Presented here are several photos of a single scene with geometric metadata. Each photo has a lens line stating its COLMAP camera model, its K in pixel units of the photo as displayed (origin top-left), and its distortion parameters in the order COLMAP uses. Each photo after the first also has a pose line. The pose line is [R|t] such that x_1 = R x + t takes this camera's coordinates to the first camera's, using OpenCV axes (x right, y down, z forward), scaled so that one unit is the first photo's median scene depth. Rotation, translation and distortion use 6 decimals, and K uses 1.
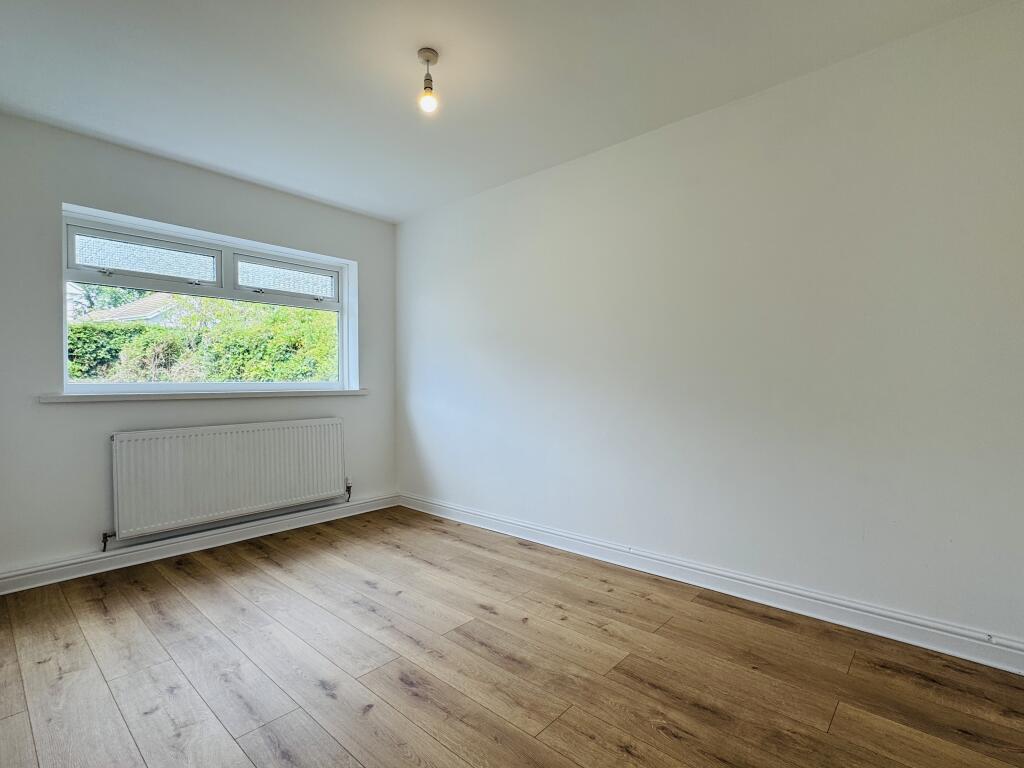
lens RADIAL K [[492.8, 0, 513.0], [0, 492.8, 384.5], [0, 0, 1]] dist [0.001310, 0.000681]
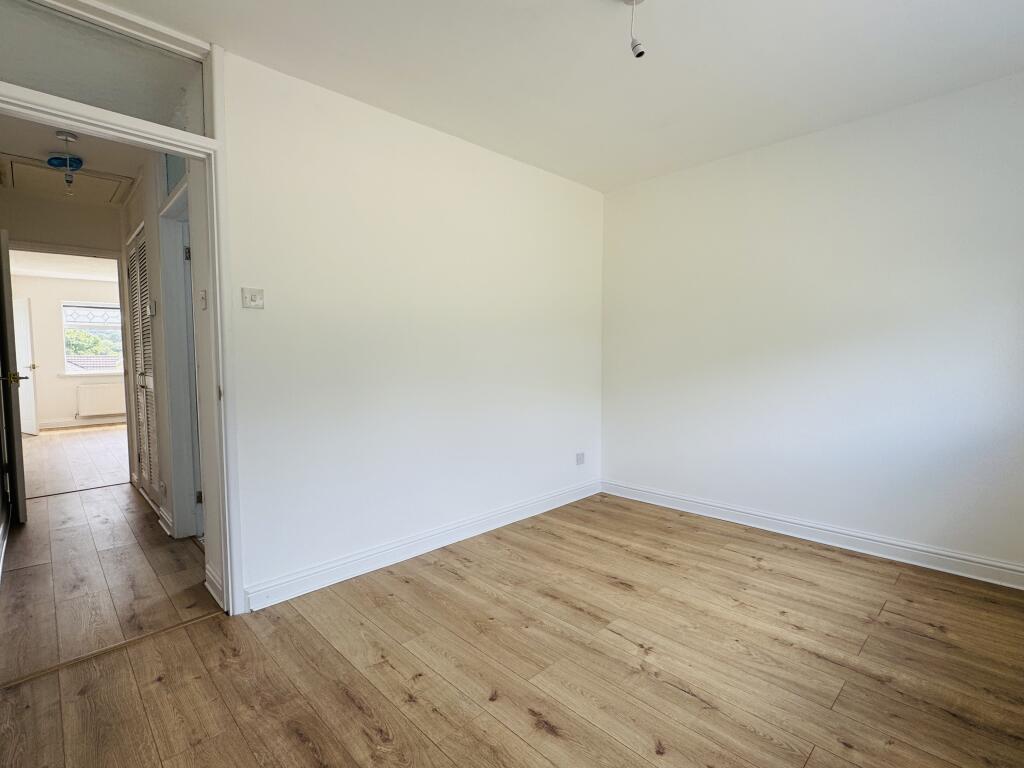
lens RADIAL K [[470.2, 0, 512.0], [0, 470.2, 384.0], [0, 0, 1]] dist [0.001560, 0.000816]
pose [[-0.998053, 0.026571, 0.056422, 0.013554], [0.031031, 0.996336, 0.079691, -0.057205], [-0.054098, 0.081287, -0.995222, 1.428073]]
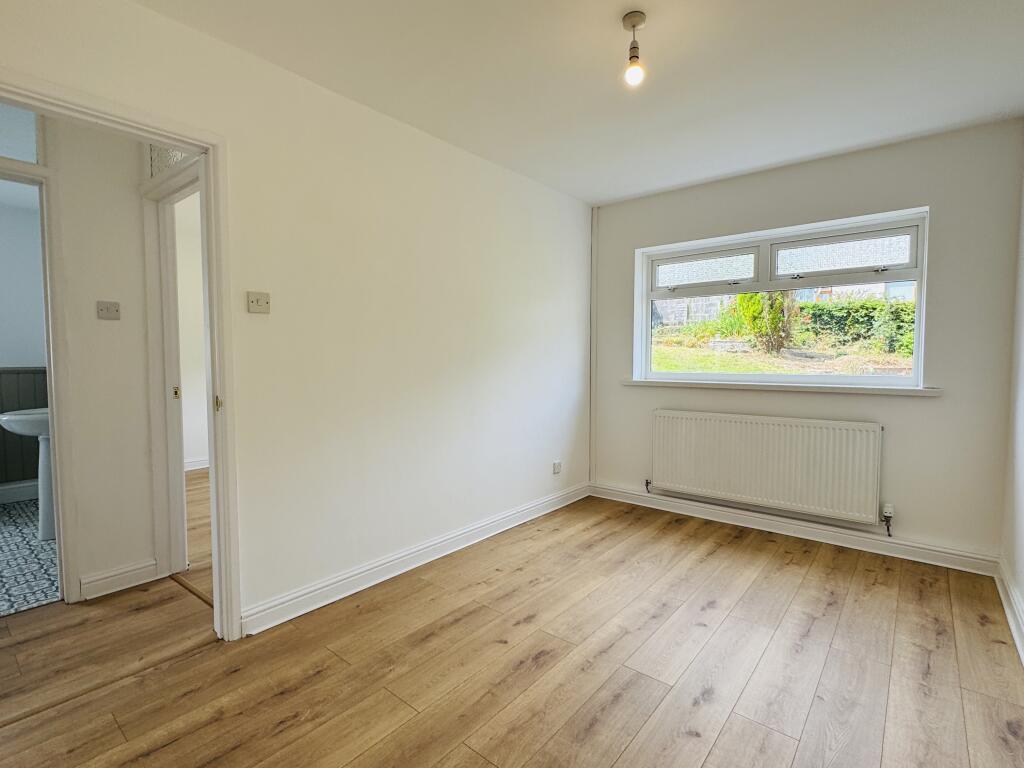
lens RADIAL K [[492.8, 0, 513.0], [0, 492.8, 384.5], [0, 0, 1]] dist [0.001310, 0.000681]
pose [[0.037705, 0.055206, -0.997763, 0.529589], [-0.007036, 0.998463, 0.054979, -0.042522], [0.999264, 0.004947, 0.038036, 0.550656]]
